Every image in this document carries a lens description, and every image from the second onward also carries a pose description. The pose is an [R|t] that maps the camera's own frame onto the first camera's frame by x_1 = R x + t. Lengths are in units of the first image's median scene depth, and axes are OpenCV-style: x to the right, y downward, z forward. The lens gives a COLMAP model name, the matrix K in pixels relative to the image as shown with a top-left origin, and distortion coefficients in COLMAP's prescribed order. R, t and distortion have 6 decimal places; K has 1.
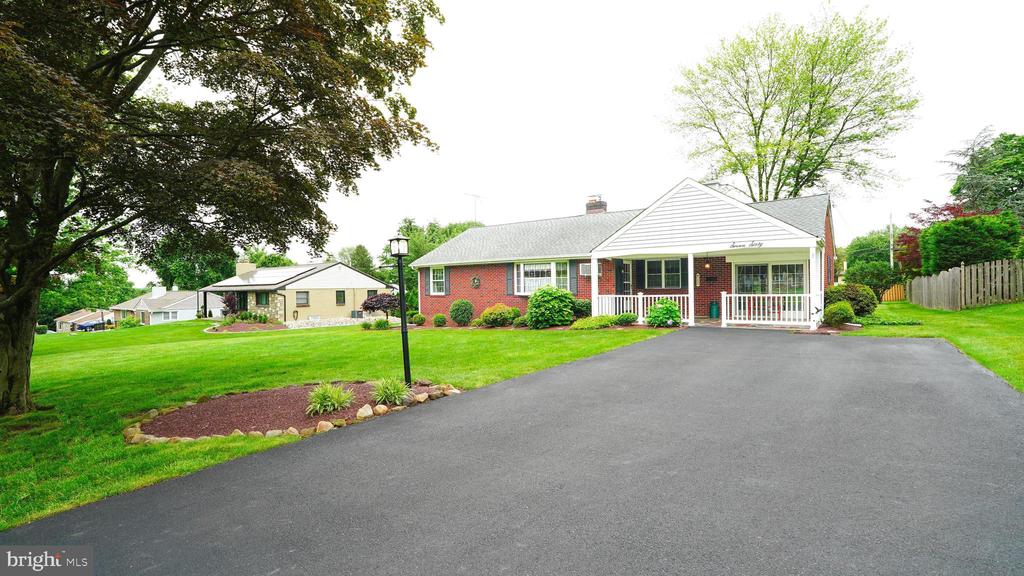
lens RADIAL K [[480.5, 0, 524.2], [0, 480.5, 283.7], [0, 0, 1]] dist [-0.029564, 0.000486]
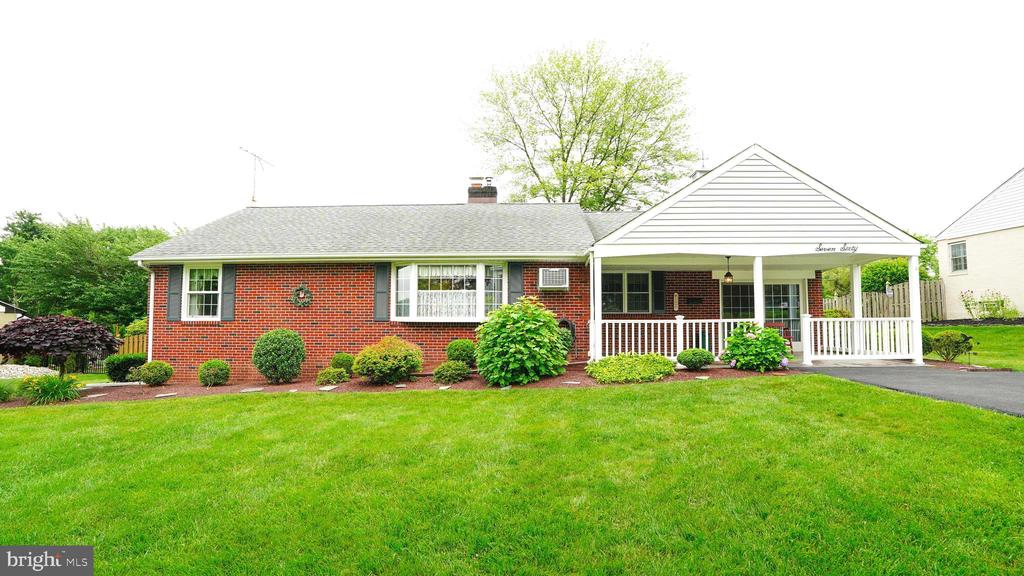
lens RADIAL K [[478.1, 0, 512.7], [0, 478.1, 291.7], [0, 0, 1]] dist [-0.061236, 0.021930]
pose [[0.820358, 0.046089, 0.569990, -0.230813], [-0.012357, 0.997943, -0.062908, 0.023224], [-0.571717, 0.044564, 0.819240, 0.504705]]
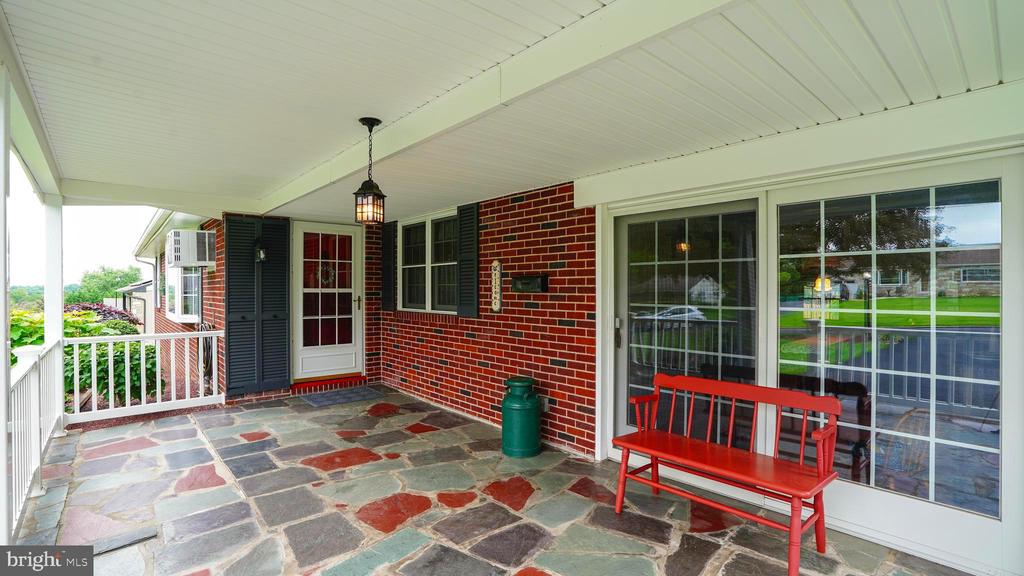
lens RADIAL K [[478.1, 0, 512.7], [0, 478.1, 291.7], [0, 0, 1]] dist [-0.061236, 0.021930]
pose [[0.980111, 0.012282, -0.198067, 0.388021], [-0.009431, 0.999838, 0.015330, -0.007951], [0.198224, -0.013157, 0.980069, 0.685868]]
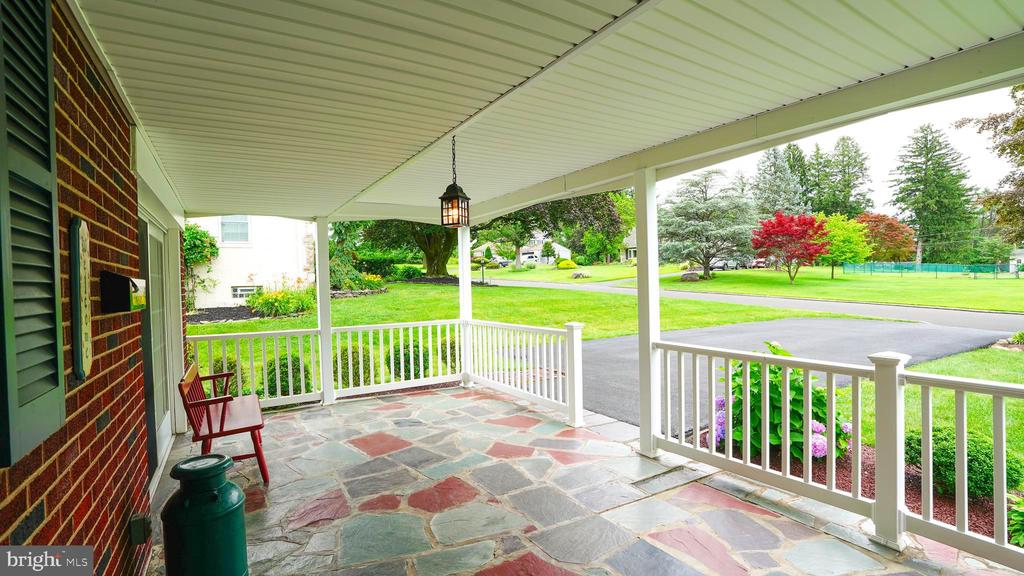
lens RADIAL K [[478.1, 0, 512.7], [0, 478.1, 291.7], [0, 0, 1]] dist [-0.061236, 0.021930]
pose [[-0.930470, 0.026122, 0.365436, 0.243860], [0.032714, 0.999394, 0.011860, -0.006711], [-0.364905, 0.022990, -0.930761, 0.956261]]
